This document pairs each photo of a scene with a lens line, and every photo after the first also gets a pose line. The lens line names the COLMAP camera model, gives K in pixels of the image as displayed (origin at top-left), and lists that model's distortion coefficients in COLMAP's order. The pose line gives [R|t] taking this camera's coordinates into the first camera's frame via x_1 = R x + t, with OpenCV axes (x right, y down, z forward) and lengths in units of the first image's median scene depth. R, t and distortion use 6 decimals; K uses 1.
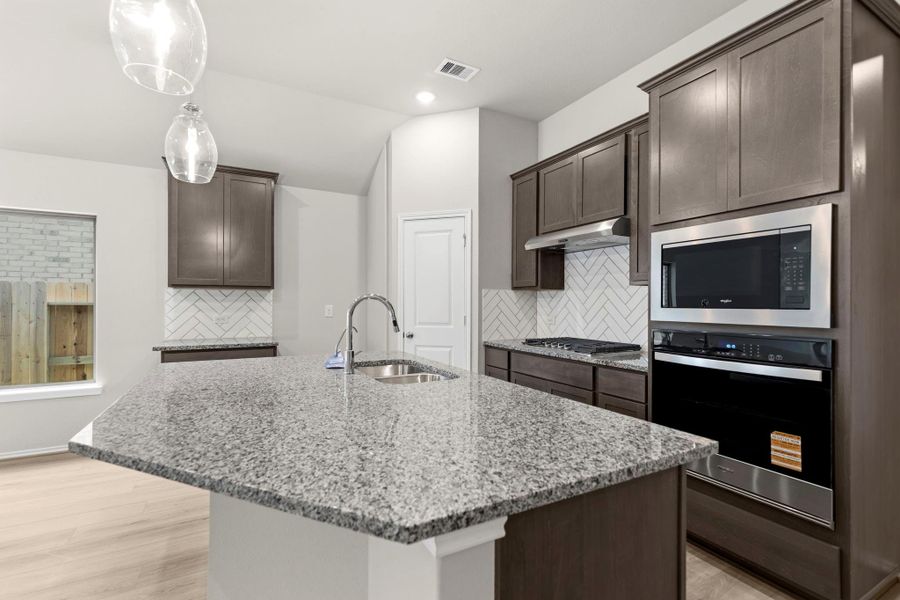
lens RADIAL K [[403.4, 0, 448.6], [0, 403.4, 304.3], [0, 0, 1]] dist [0.006597, -0.001392]
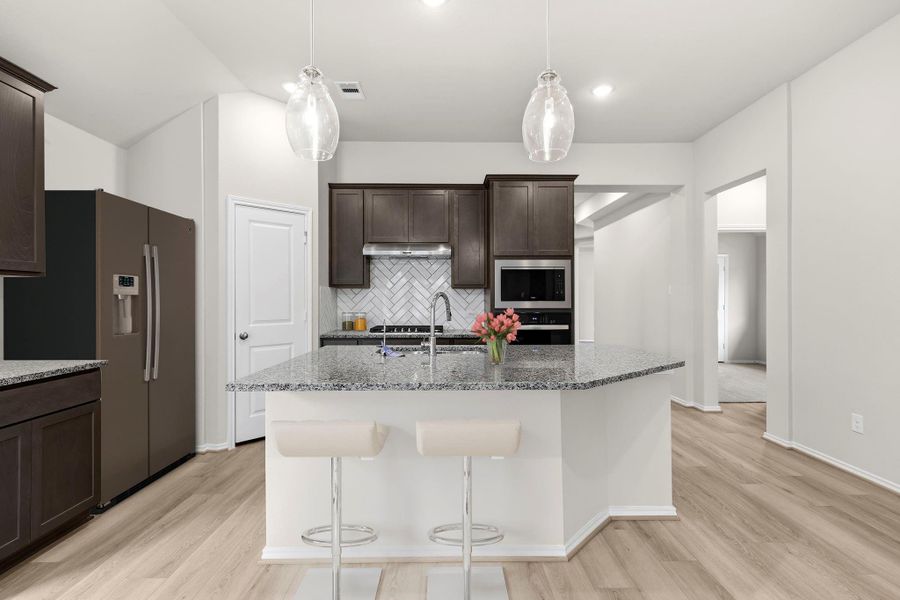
lens RADIAL K [[413.2, 0, 450.9], [0, 413.2, 297.0], [0, 0, 1]] dist [0.011036, -0.000283]
pose [[0.458234, 0.000516, 0.888831, -0.764829], [0.005244, 0.999981, -0.003284, -0.003182], [-0.888816, 0.006166, 0.458222, 0.203253]]
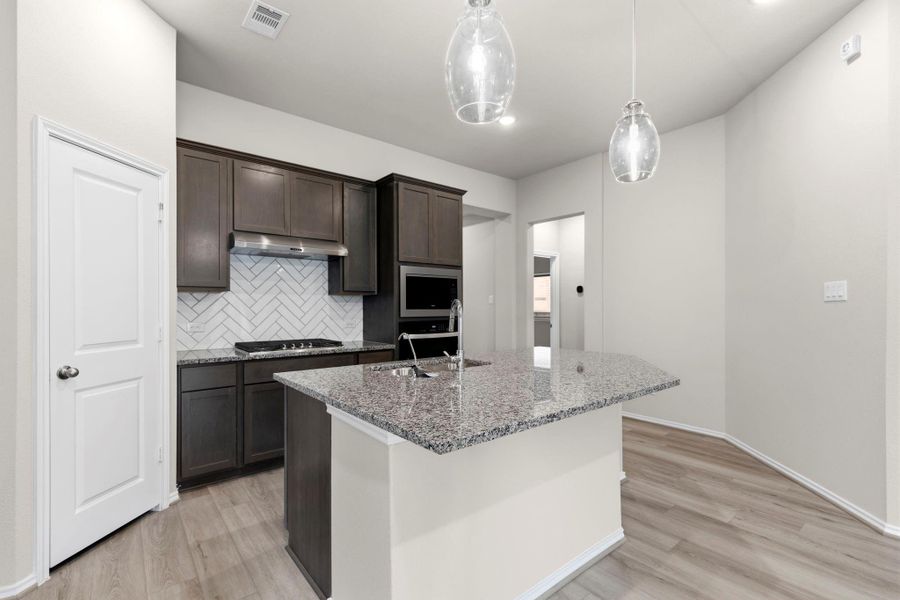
lens RADIAL K [[403.4, 0, 448.6], [0, 403.4, 304.3], [0, 0, 1]] dist [0.006597, -0.001392]
pose [[-0.191795, 0.003112, 0.981430, -0.745229], [0.003096, 0.999992, -0.002566, -0.005085], [-0.981430, 0.002546, -0.191803, 0.699039]]
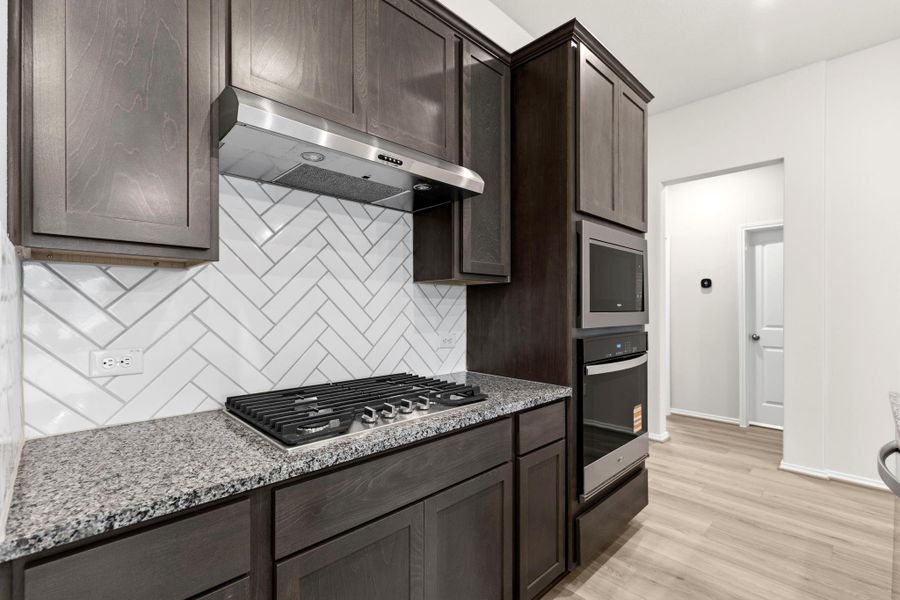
lens RADIAL K [[403.4, 0, 448.6], [0, 403.4, 304.3], [0, 0, 1]] dist [0.006597, -0.001392]
pose [[-0.277703, 0.002616, 0.960663, -0.123371], [0.000337, 0.999996, -0.002625, -0.003623], [-0.960667, -0.000405, -0.277703, 0.919170]]
